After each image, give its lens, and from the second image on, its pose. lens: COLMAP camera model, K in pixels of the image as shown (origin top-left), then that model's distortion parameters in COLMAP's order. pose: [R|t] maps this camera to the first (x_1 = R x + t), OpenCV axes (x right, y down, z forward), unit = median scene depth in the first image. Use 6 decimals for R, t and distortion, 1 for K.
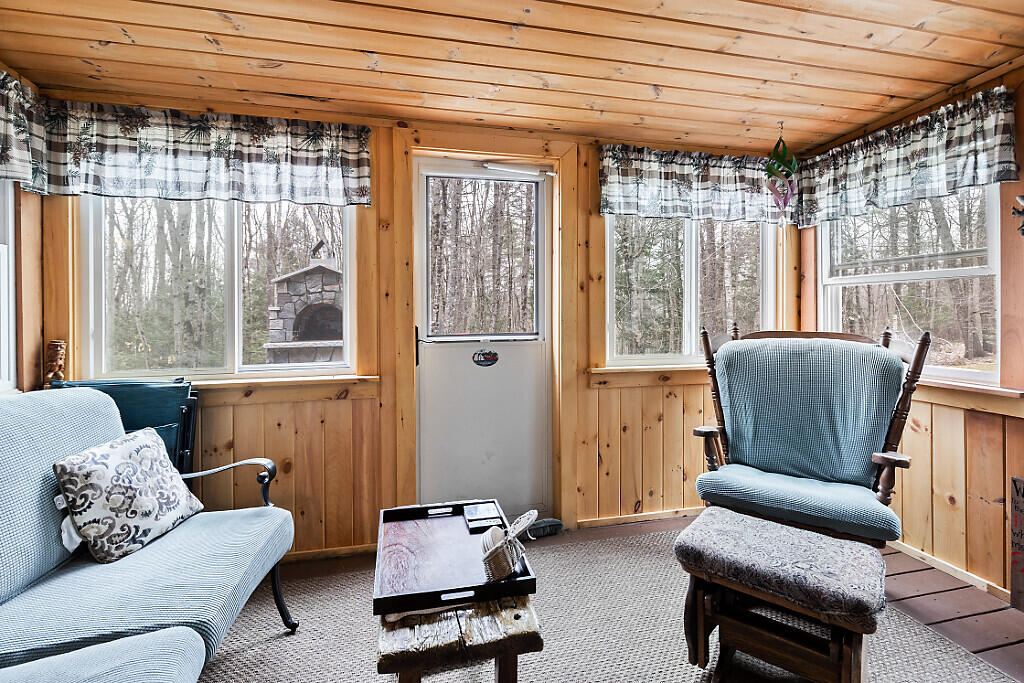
lens RADIAL K [[469.3, 0, 512.8], [0, 469.3, 322.8], [0, 0, 1]] dist [0.000757, -0.000719]
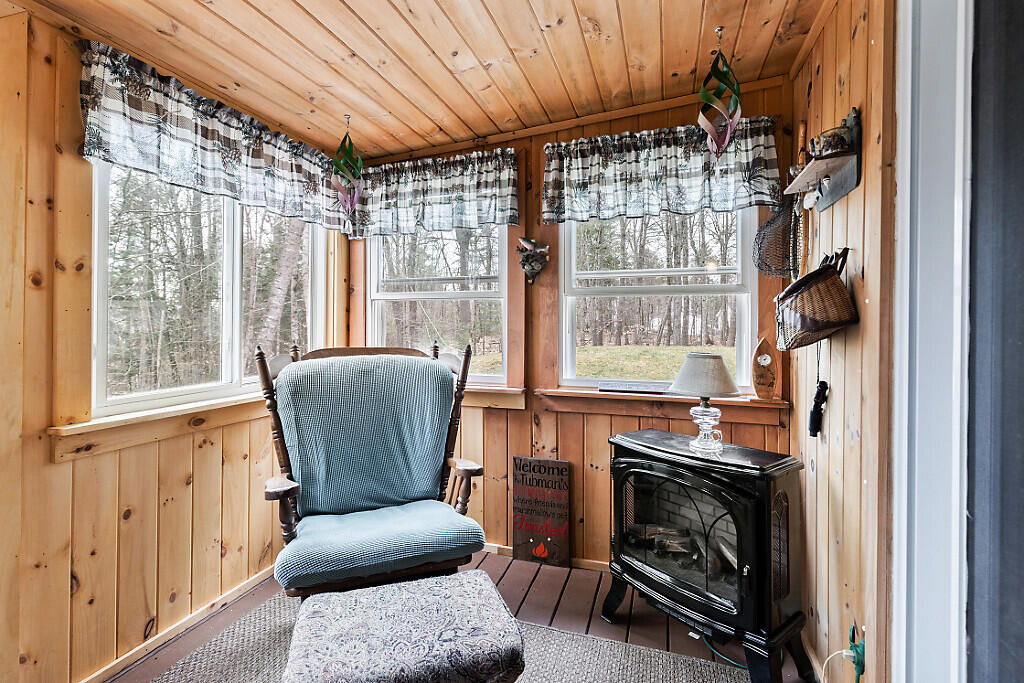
lens RADIAL K [[469.3, 0, 512.8], [0, 469.3, 322.8], [0, 0, 1]] dist [0.000757, -0.000719]
pose [[0.540638, 0.009293, 0.841204, -0.011499], [0.016465, 0.999631, -0.021625, -0.006148], [-0.841094, 0.025542, 0.540286, 0.245873]]
